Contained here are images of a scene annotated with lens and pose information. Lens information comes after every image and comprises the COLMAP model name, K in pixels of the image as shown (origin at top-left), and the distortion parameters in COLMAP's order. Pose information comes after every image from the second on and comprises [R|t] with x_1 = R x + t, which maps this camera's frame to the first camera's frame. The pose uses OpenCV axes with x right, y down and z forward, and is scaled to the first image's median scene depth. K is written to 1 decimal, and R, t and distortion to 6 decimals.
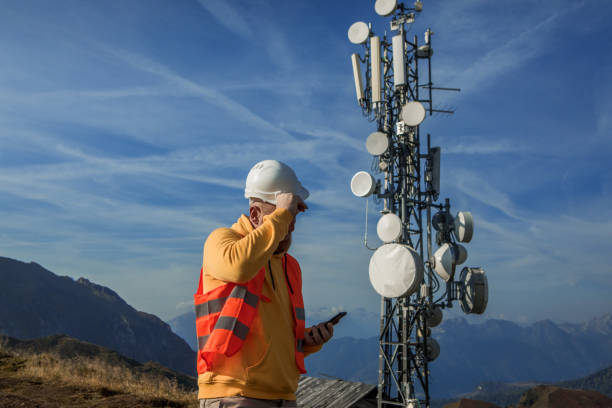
lens RADIAL K [[622.1, 0, 296.2], [0, 622.1, 202.6], [0, 0, 1]] dist [-0.015595, 0.000000]
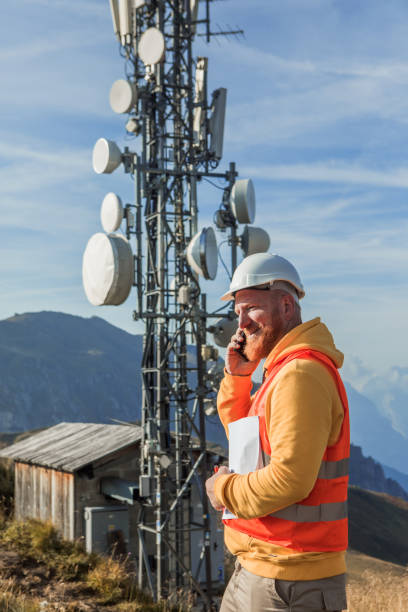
lens RADIAL K [[1022.6, 0, 201.6], [0, 1022.6, 306.1], [0, 0, 1]] dist [0.078130, 0.000000]
pose [[0.933479, -0.059687, -0.353629, 0.603358], [0.092506, 0.992759, 0.076628, 0.061090], [0.346495, -0.104243, 0.932242, -0.087193]]
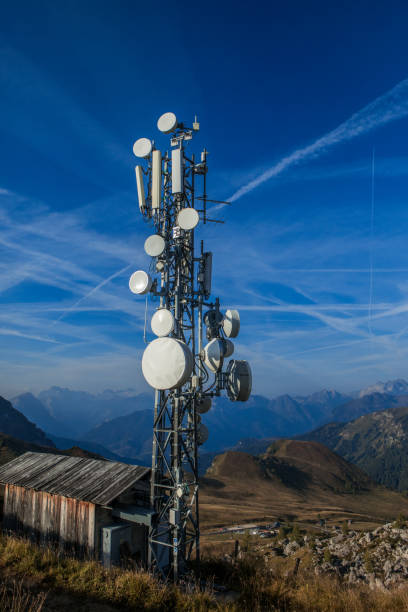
lens RADIAL K [[442.1, 0, 199.1], [0, 442.1, 303.7], [0, 0, 1]] dist [-0.072327, -0.001882]
pose [[0.982119, 0.021771, 0.187000, 0.062741], [-0.018062, 0.999605, -0.021515, 0.021169], [-0.187395, 0.017753, 0.982124, 0.227039]]
